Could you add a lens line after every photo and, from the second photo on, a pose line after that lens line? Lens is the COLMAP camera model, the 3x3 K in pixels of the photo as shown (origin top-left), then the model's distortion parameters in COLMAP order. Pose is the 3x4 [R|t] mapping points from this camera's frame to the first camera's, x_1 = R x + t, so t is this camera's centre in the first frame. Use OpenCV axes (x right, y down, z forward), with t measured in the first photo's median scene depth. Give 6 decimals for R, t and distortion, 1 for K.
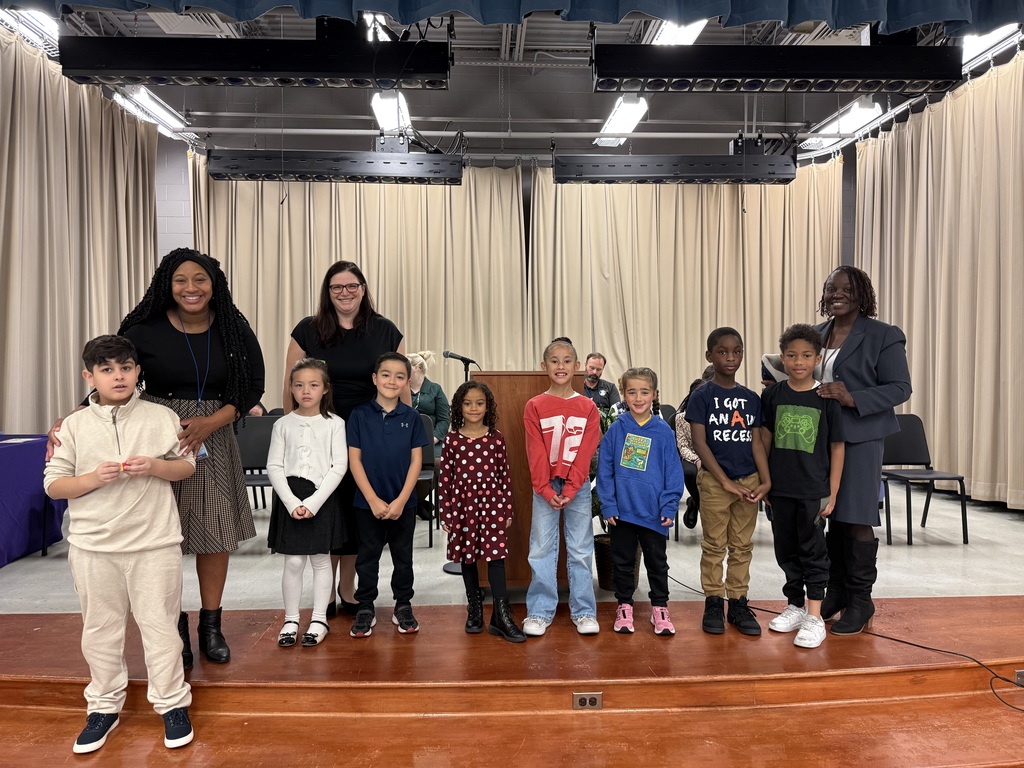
lens RADIAL K [[704.4, 0, 521.1], [0, 704.4, 380.2], [0, 0, 1]] dist [0.002900, -0.020253]
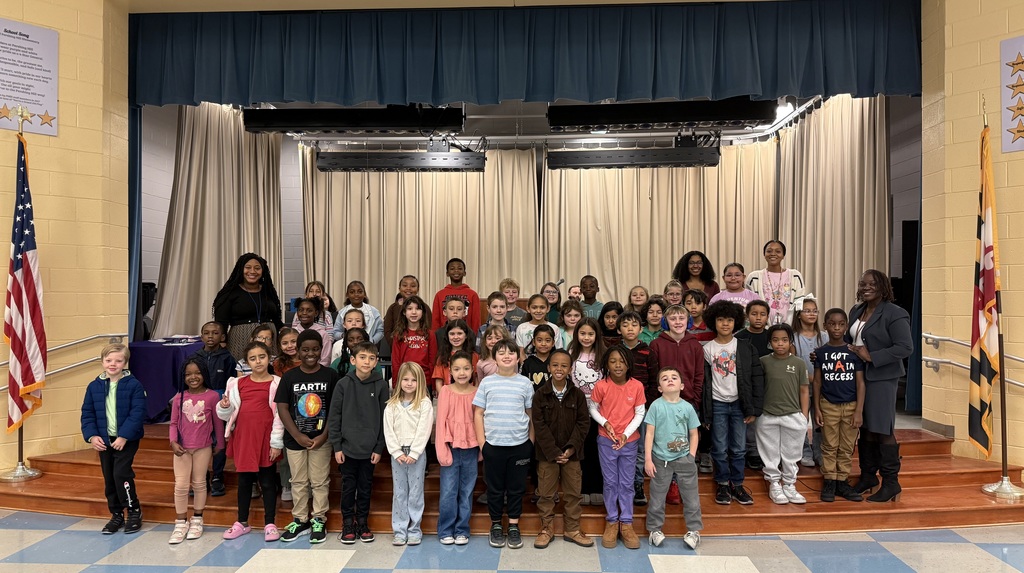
lens RADIAL K [[706.1, 0, 522.9], [0, 706.1, 302.0], [0, 0, 1]] dist [0.022861, -0.020363]
pose [[0.995501, 0.001452, -0.094740, 0.151801], [-0.002465, 0.999941, -0.010572, 0.009282], [0.094719, 0.010758, 0.995446, -0.509185]]
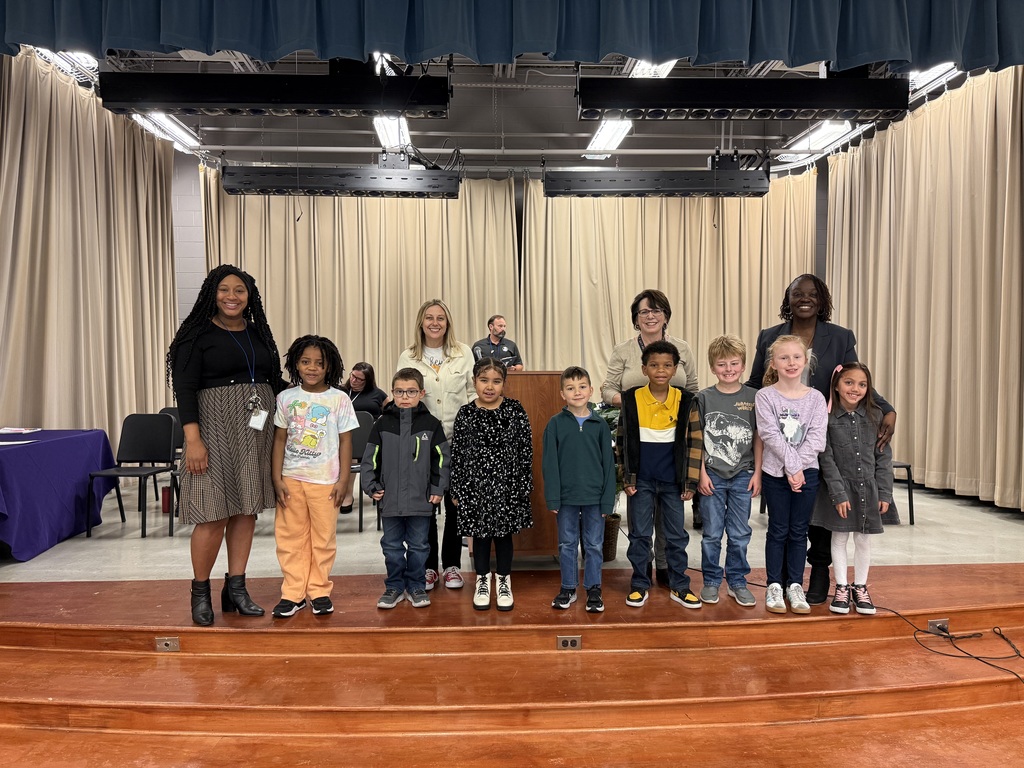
lens RADIAL K [[704.4, 0, 516.7], [0, 704.4, 394.0], [0, 0, 1]] dist [0.002900, -0.020253]
pose [[0.999992, -0.002620, 0.002948, 0.000801], [0.002568, 0.999841, 0.017663, 0.002925], [-0.002994, -0.017656, 0.999840, -0.092363]]
